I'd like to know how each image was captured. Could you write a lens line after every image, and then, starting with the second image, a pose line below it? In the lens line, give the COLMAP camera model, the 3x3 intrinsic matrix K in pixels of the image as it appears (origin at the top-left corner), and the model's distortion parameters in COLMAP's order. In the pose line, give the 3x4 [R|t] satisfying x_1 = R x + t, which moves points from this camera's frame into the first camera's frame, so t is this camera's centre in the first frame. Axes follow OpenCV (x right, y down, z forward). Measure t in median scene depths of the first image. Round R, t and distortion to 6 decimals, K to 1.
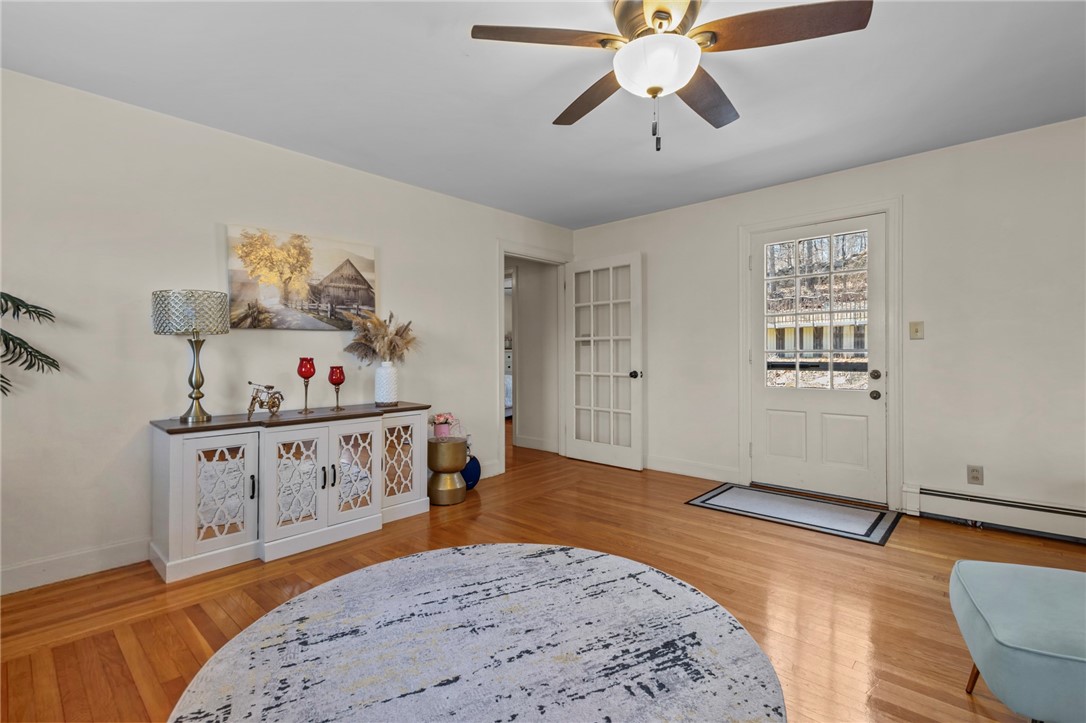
lens RADIAL K [[500.0, 0, 543.1], [0, 500.0, 354.2], [0, 0, 1]] dist [0.007935, -0.001723]
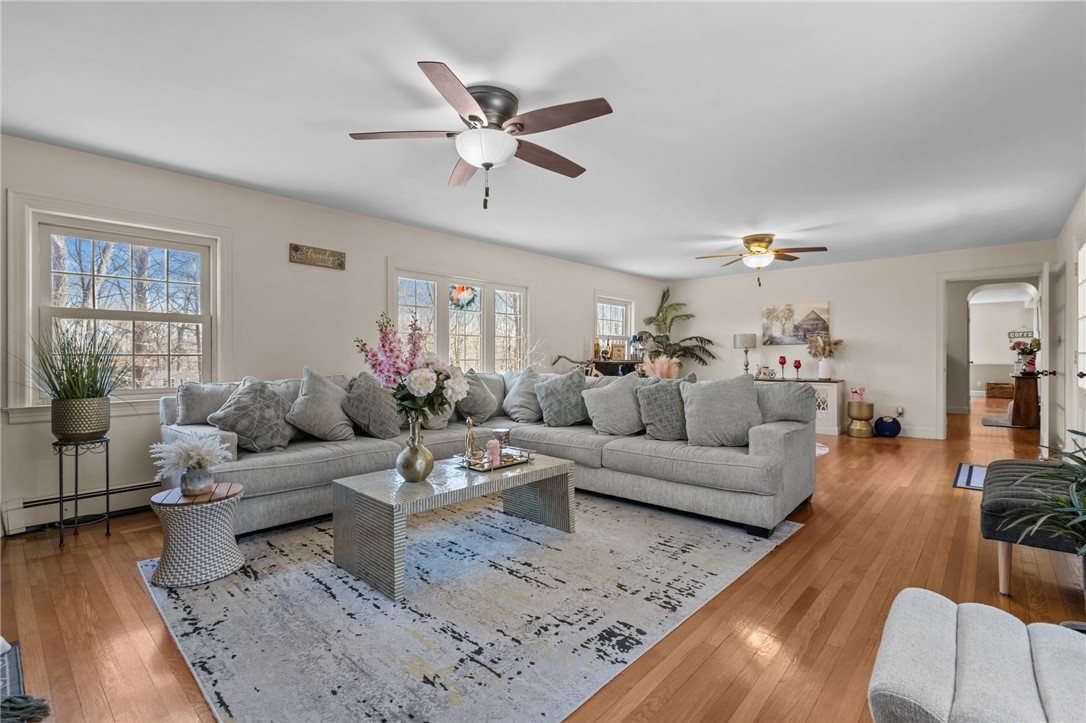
lens RADIAL K [[500.0, 0, 537.8], [0, 500.0, 357.3], [0, 0, 1]] dist [0.007935, -0.001723]
pose [[0.000349, 0.007068, -0.999975, 1.990263], [0.003308, 0.999970, 0.007069, -0.009624], [0.999994, -0.003310, 0.000325, -0.196005]]
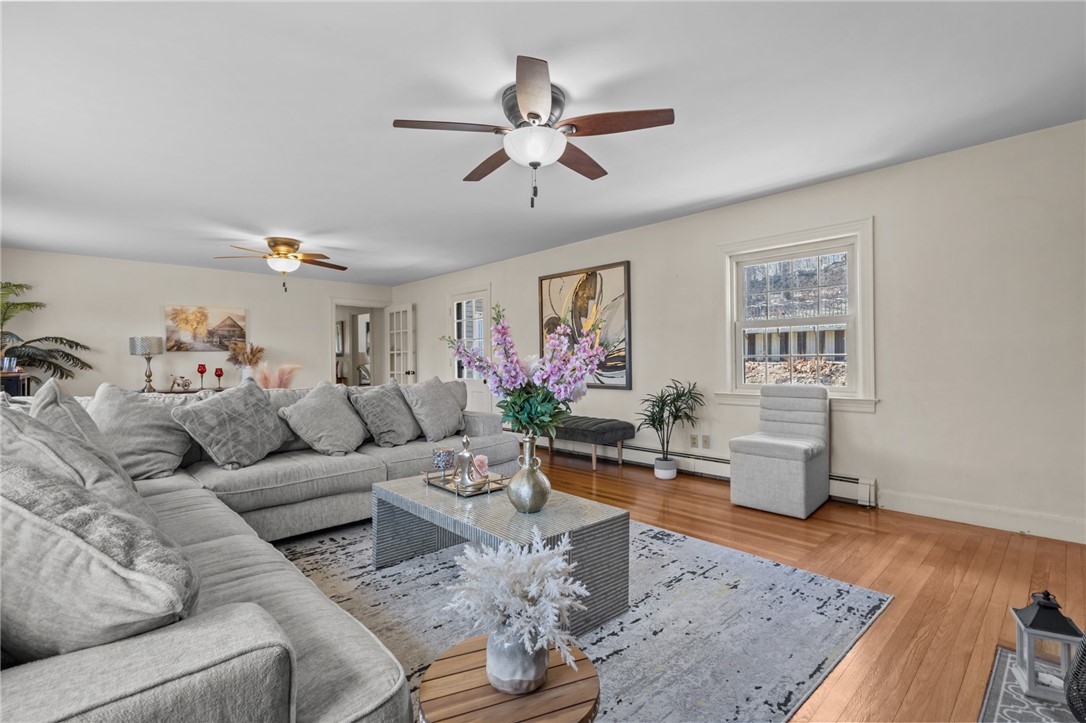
lens RADIAL K [[500.0, 0, 550.0], [0, 500.0, 361.2], [0, 0, 1]] dist [0.007935, -0.001723]
pose [[0.998045, -0.005188, -0.062281, 1.204250], [0.005494, 0.999974, 0.004741, -0.008700], [0.062255, -0.005074, 0.998047, -1.115955]]
